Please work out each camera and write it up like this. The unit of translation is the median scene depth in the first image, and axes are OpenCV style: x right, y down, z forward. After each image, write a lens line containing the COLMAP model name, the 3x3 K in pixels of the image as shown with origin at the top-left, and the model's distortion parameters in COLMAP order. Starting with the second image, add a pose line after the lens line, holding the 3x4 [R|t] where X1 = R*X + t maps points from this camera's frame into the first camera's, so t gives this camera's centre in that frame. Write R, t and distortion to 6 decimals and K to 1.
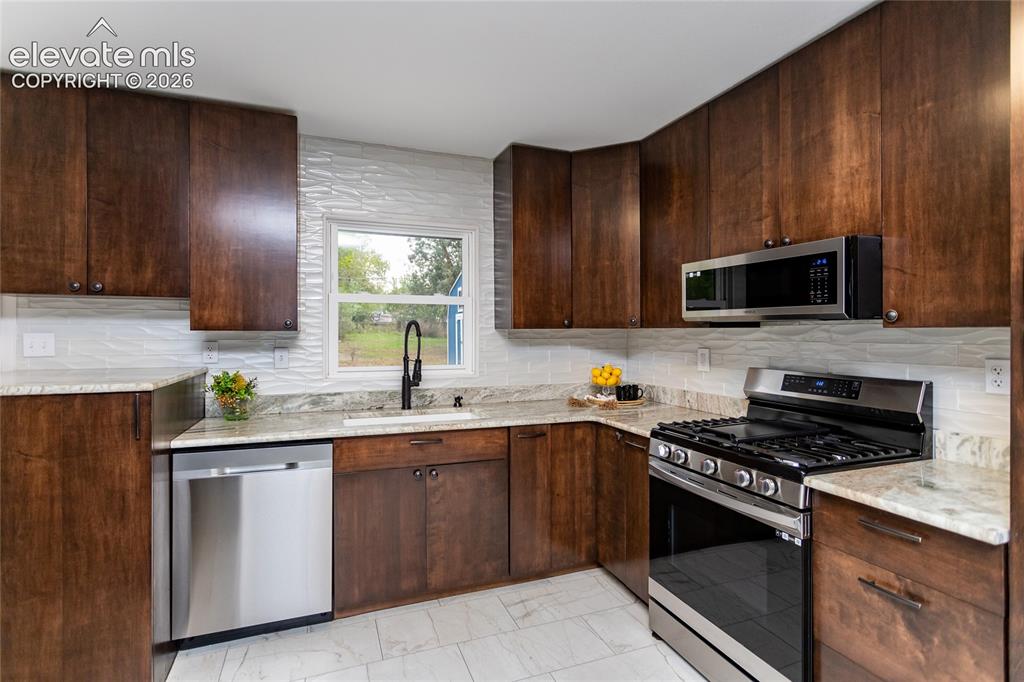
lens RADIAL K [[496.2, 0, 508.9], [0, 496.2, 336.8], [0, 0, 1]] dist [0.001289, 0.000843]
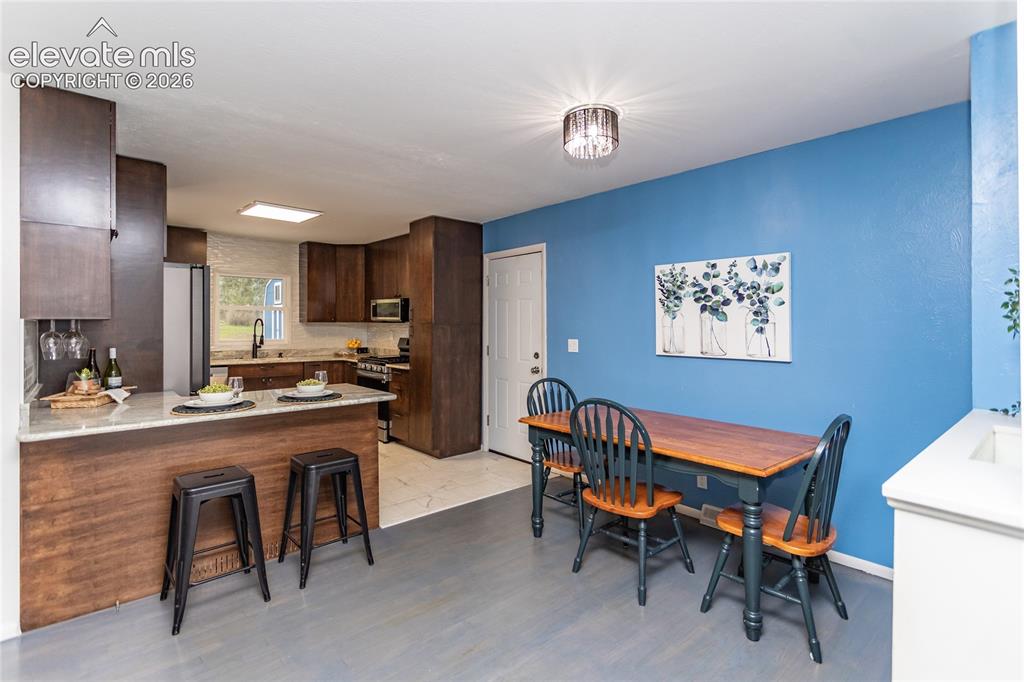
lens RADIAL K [[497.1, 0, 508.8], [0, 497.1, 324.2], [0, 0, 1]] dist [0.000147, 0.000659]
pose [[0.940327, 0.005007, 0.340235, 0.119959], [-0.003942, 0.999985, -0.003822, -0.003174], [-0.340249, 0.002252, 0.940333, -1.715067]]
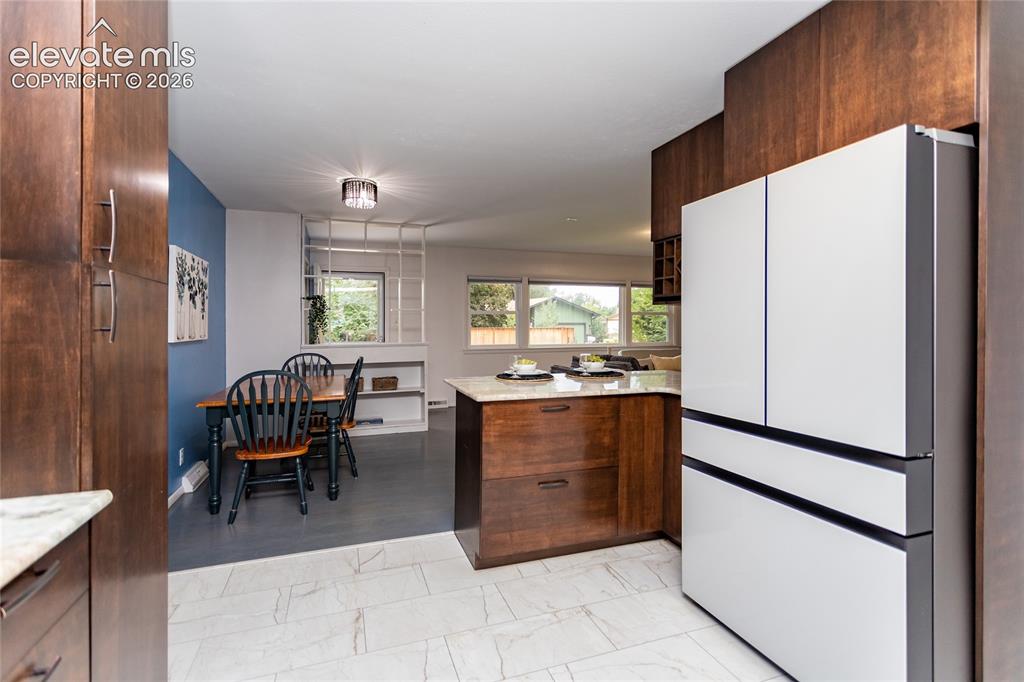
lens RADIAL K [[497.1, 0, 508.8], [0, 497.1, 324.2], [0, 0, 1]] dist [0.000147, 0.000659]
pose [[-0.999516, 0.007465, 0.030199, 0.087118], [0.007427, 0.999971, -0.001394, 0.037724], [-0.030208, -0.001169, -0.999543, 0.832620]]
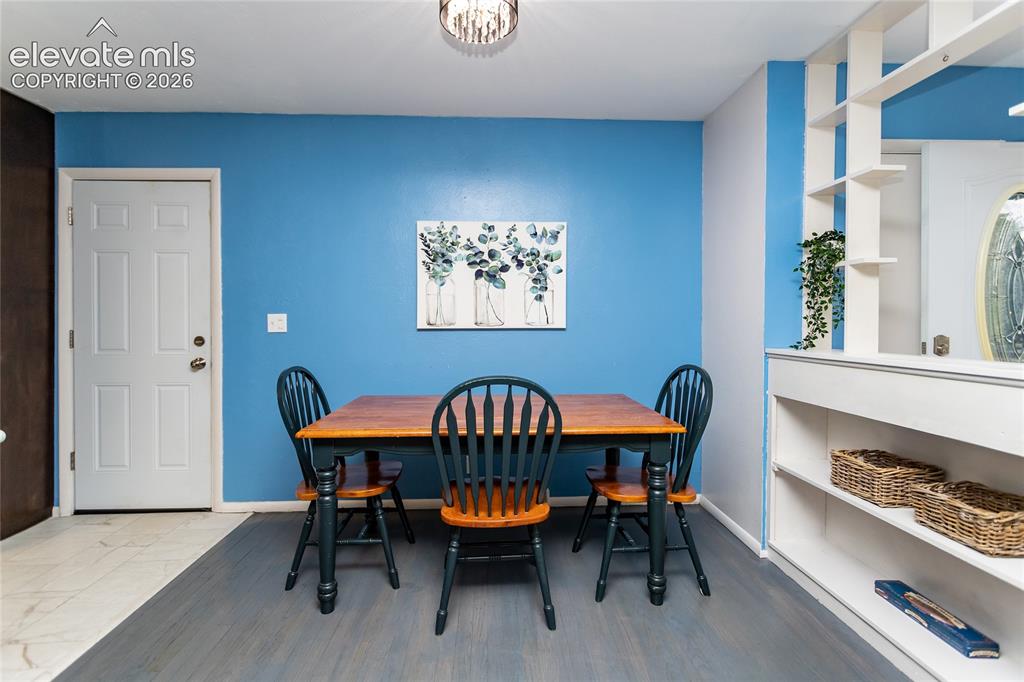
lens RADIAL K [[497.1, 0, 508.8], [0, 497.1, 324.2], [0, 0, 1]] dist [0.000147, 0.000659]
pose [[0.315451, -0.007763, 0.948910, -0.054821], [0.002429, 0.999970, 0.007373, 0.060182], [-0.948939, -0.000021, 0.315461, -1.075576]]
